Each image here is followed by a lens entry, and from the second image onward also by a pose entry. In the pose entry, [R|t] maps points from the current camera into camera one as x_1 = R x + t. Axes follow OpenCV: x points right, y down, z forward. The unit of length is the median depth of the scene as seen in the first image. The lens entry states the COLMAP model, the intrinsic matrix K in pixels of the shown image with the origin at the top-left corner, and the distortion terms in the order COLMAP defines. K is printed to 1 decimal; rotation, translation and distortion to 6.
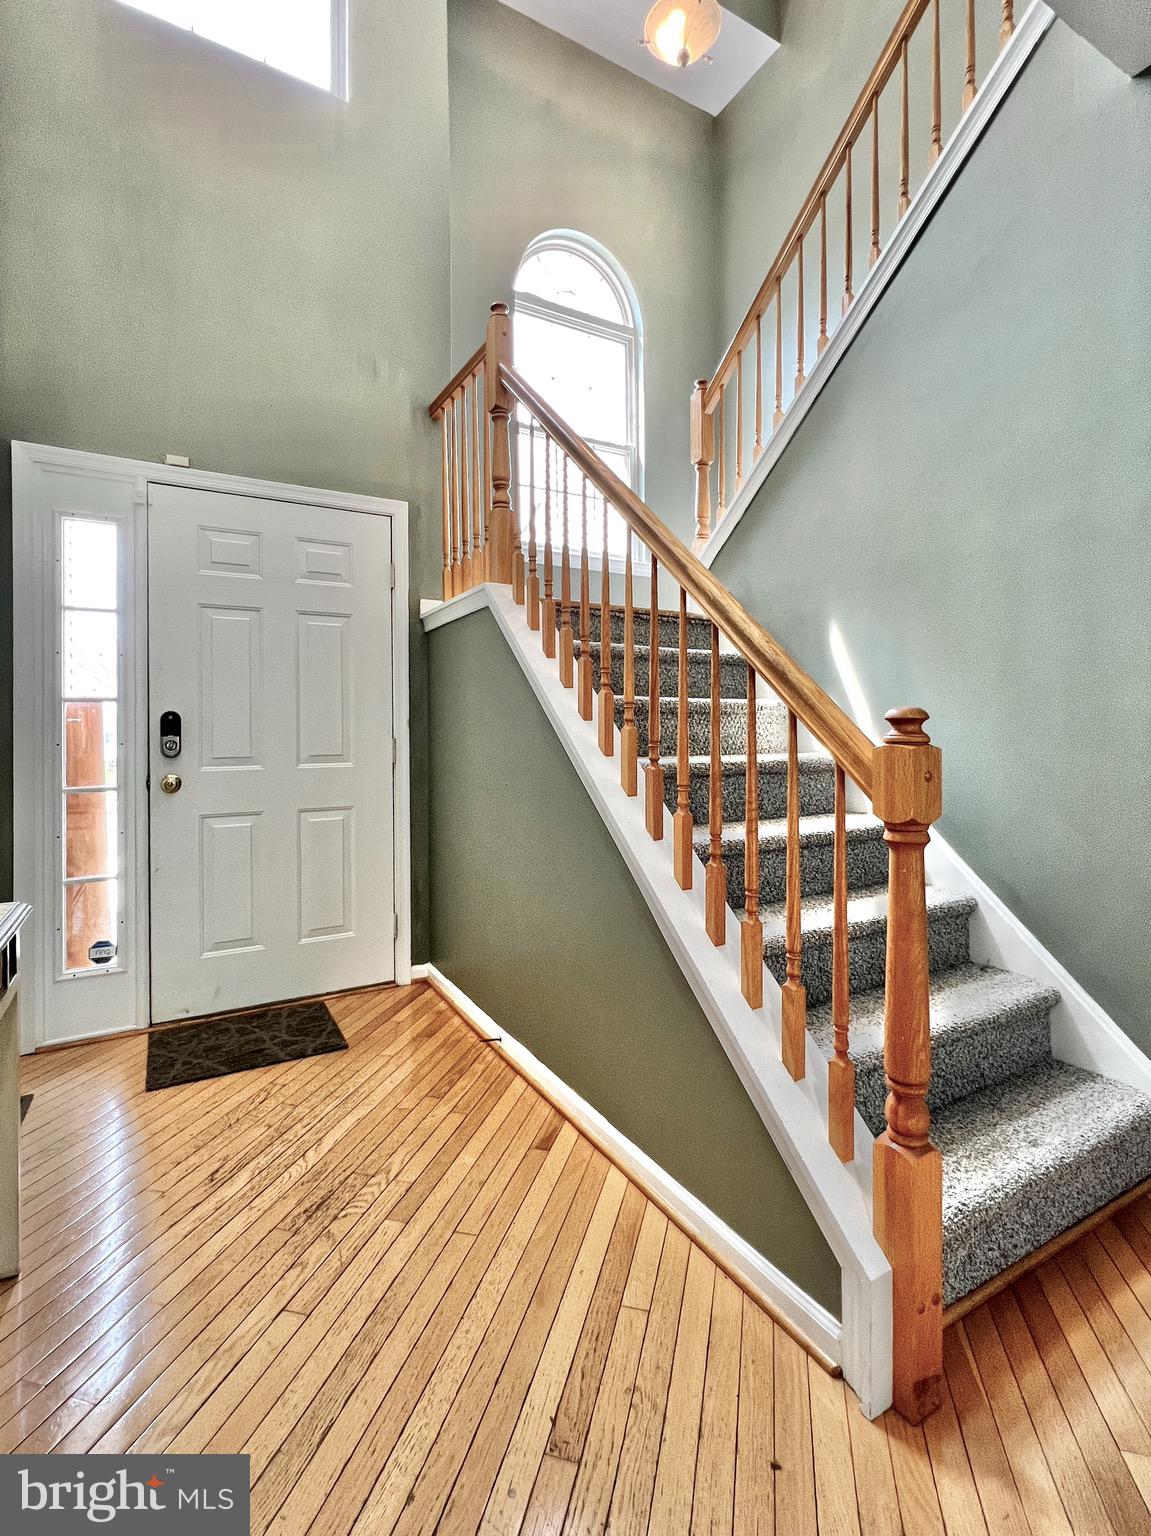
lens RADIAL K [[673.5, 0, 574.9], [0, 673.5, 724.1], [0, 0, 1]] dist [-0.000405, 0.000211]
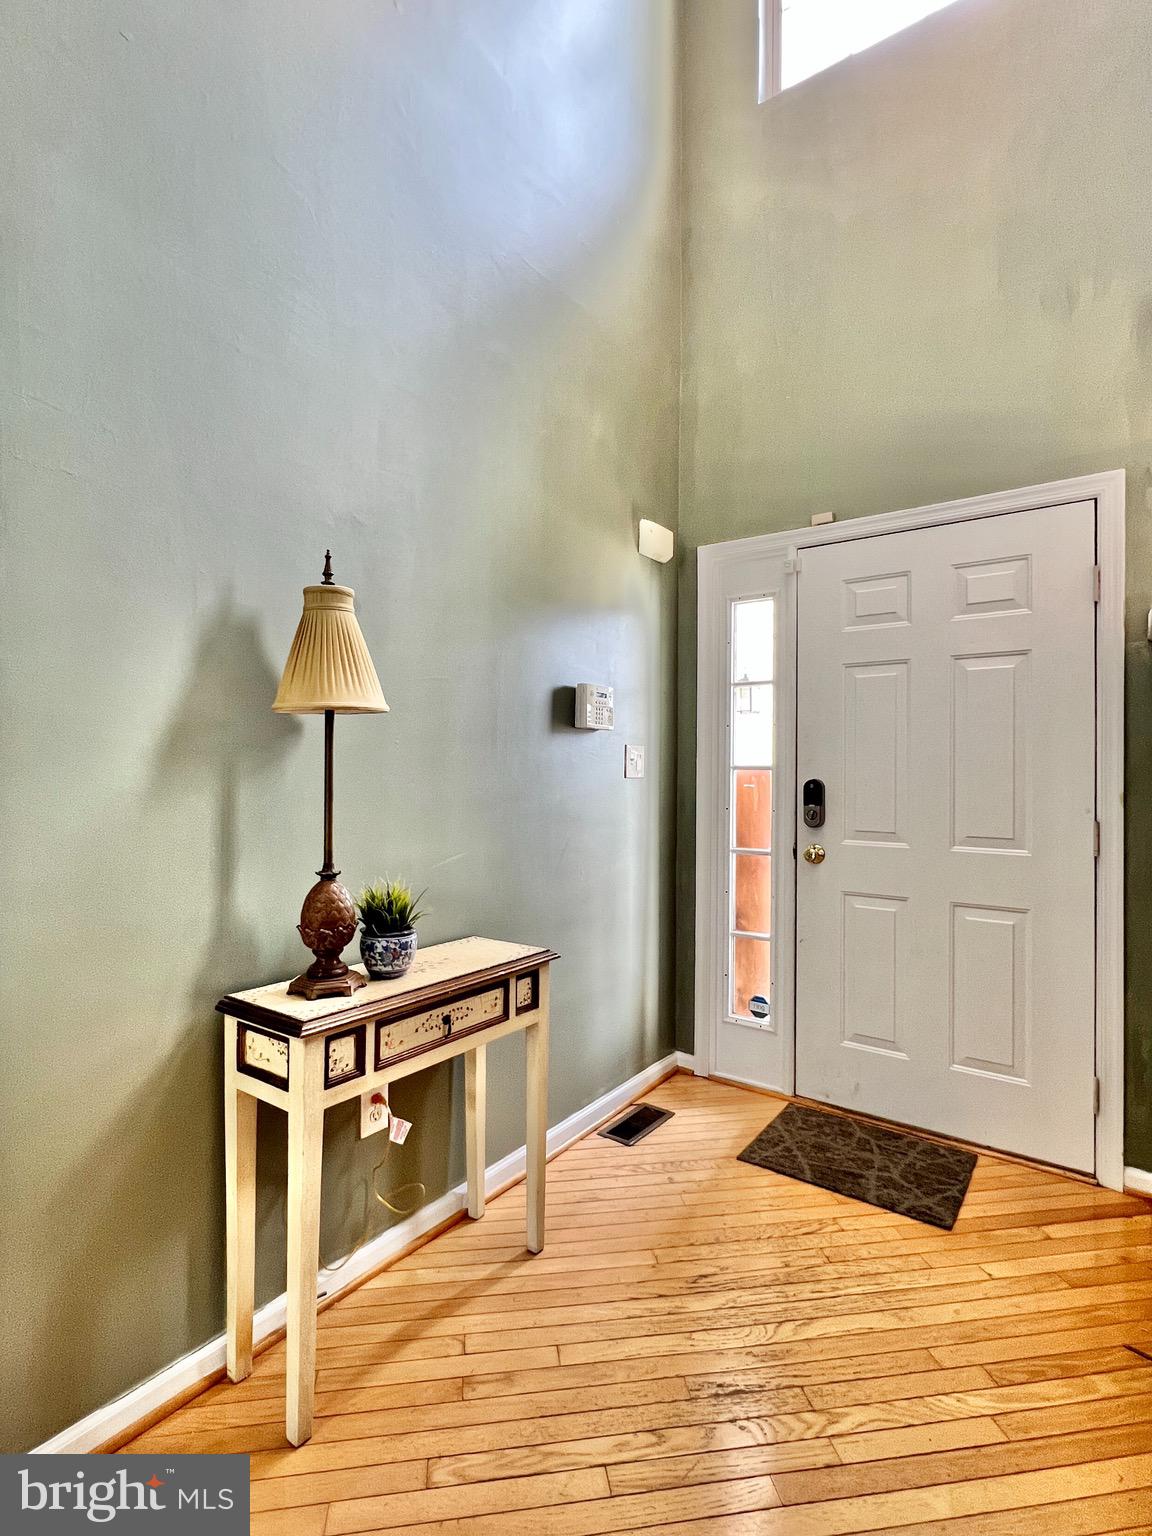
lens RADIAL K [[725.1, 0, 575.6], [0, 725.1, 767.7], [0, 0, 1]] dist [-0.010865, 0.001384]
pose [[0.436257, 0.002773, -0.899818, 0.190764], [-0.010297, 0.999945, -0.001911, -0.031029], [0.899763, 0.010100, 0.436262, 0.243250]]
